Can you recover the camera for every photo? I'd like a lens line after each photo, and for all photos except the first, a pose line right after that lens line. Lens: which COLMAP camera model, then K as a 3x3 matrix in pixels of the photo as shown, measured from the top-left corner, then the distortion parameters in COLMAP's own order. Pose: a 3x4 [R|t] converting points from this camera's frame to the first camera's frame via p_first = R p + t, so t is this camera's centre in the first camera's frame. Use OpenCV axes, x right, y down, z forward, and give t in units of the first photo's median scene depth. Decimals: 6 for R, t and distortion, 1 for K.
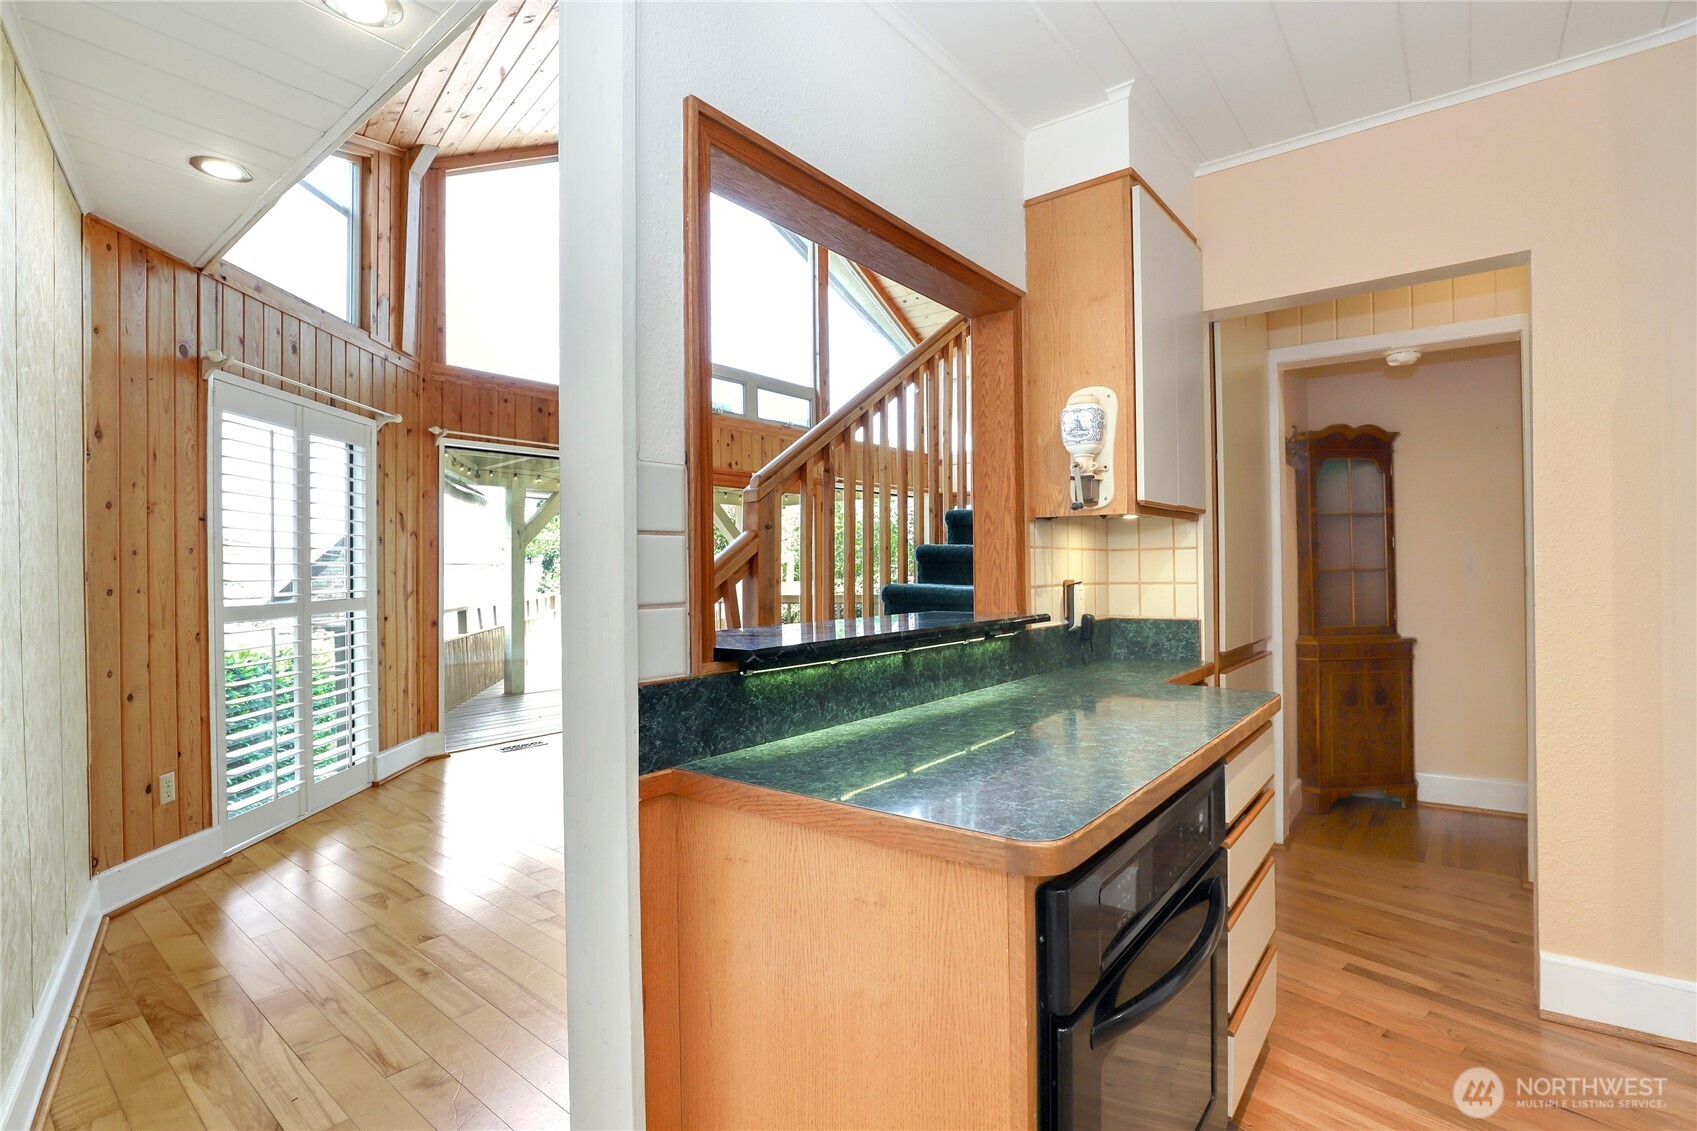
lens RADIAL K [[788.0, 0, 848.5], [0, 788.0, 565.5], [0, 0, 1]] dist [-0.032227, -0.000039]
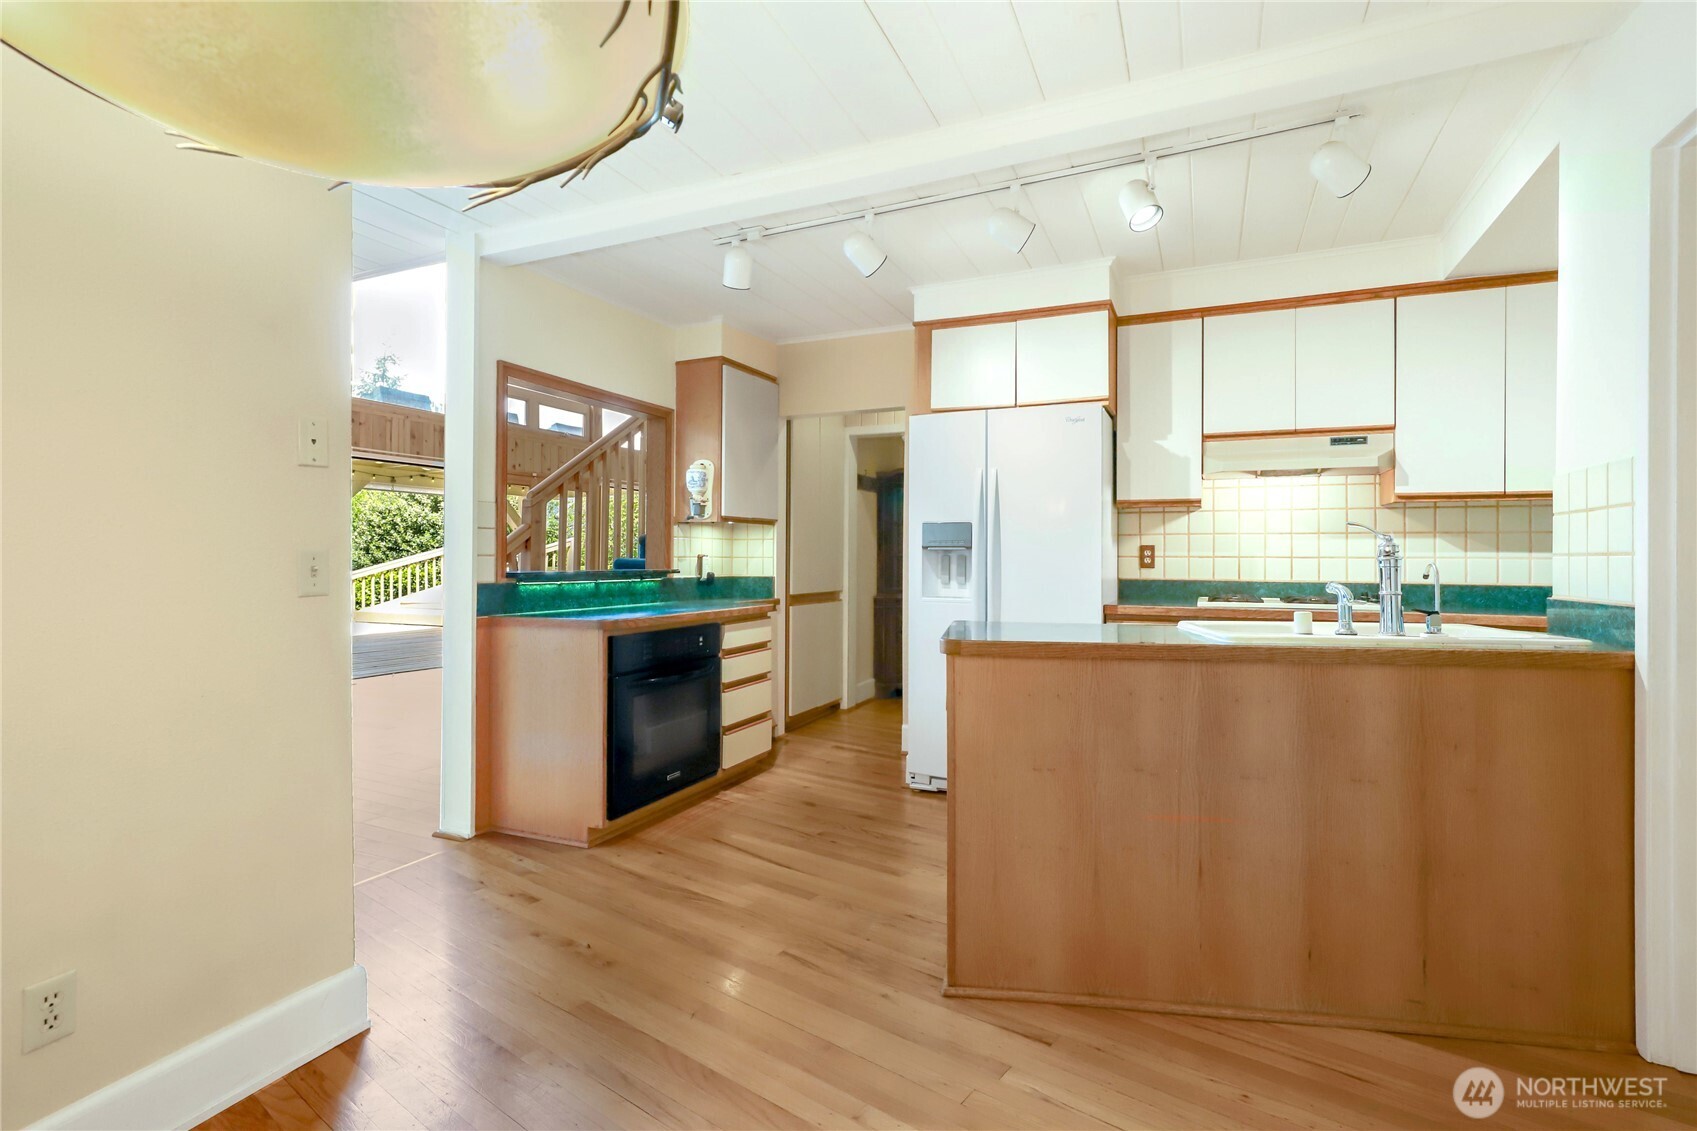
lens RADIAL K [[795.8, 0, 850.5], [0, 795.8, 555.9], [0, 0, 1]] dist [0.000210, -0.000011]
pose [[0.968050, 0.017230, 0.250163, 0.159166], [-0.017968, 0.999838, 0.000666, 0.015437], [-0.250111, -0.005140, 0.968204, -1.071600]]
